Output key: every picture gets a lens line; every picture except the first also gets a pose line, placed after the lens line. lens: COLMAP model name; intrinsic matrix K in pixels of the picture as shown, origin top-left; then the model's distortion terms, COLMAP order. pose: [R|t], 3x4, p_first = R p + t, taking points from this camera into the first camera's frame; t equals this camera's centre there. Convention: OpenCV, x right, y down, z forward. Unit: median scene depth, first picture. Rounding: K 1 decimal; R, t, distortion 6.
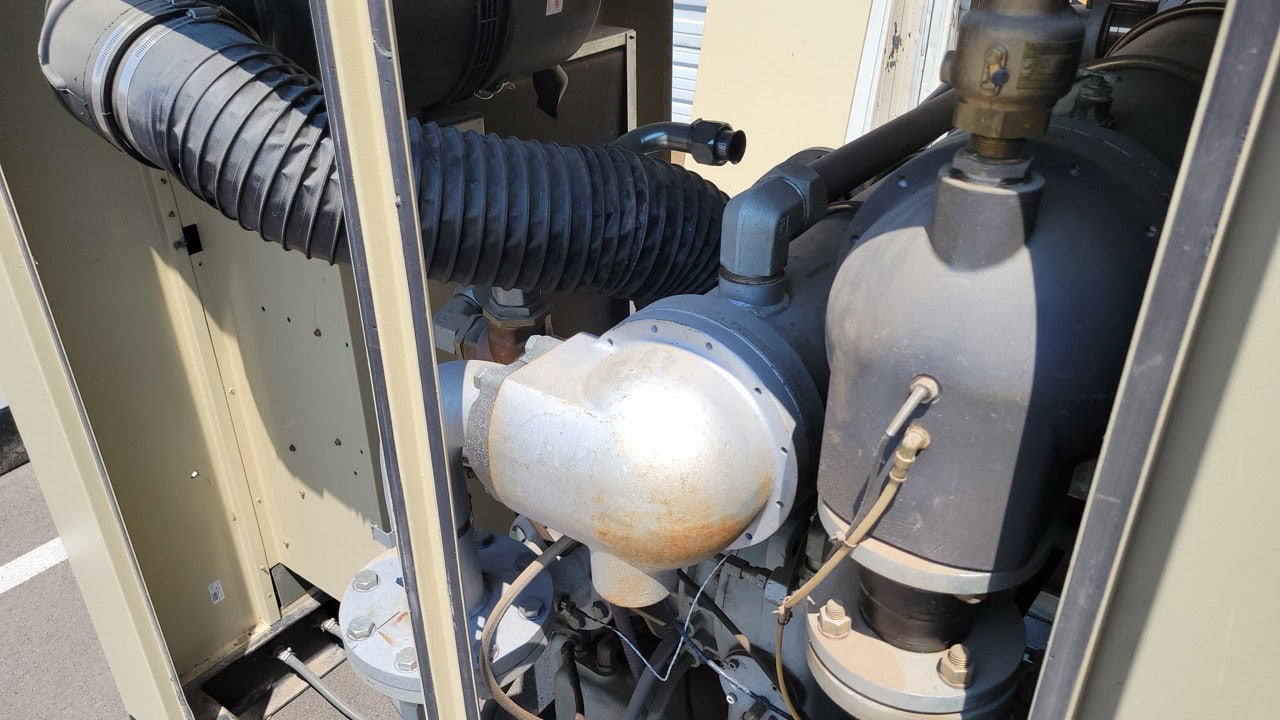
lens RADIAL K [[965.0, 0, 640.2], [0, 965.0, 360.0], [0, 0, 1]] dist [0.013766, 0.007104]
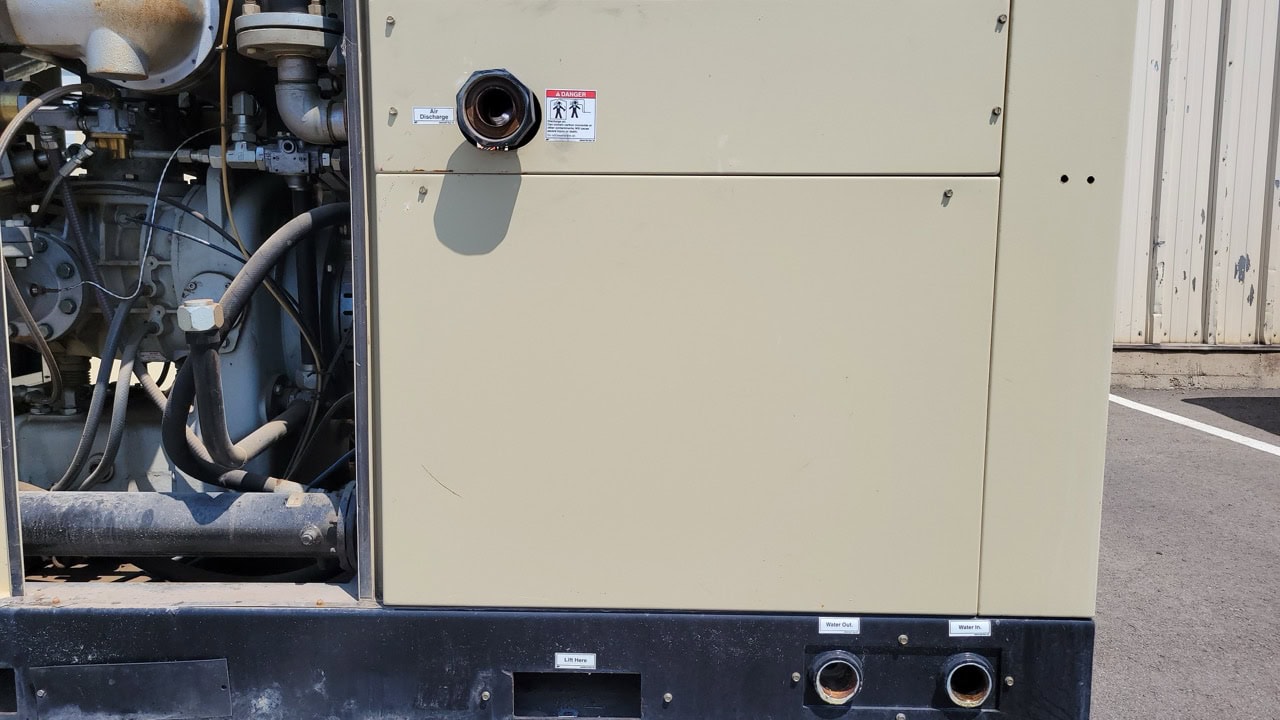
lens RADIAL K [[965.0, 0, 641.6], [0, 965.0, 361.1], [0, 0, 1]] dist [0.013766, 0.007104]
pose [[0.810793, -0.053945, 0.582842, -0.182471], [0.284824, 0.906267, -0.312340, 0.962235], [-0.511361, 0.419250, 0.750159, -0.302358]]
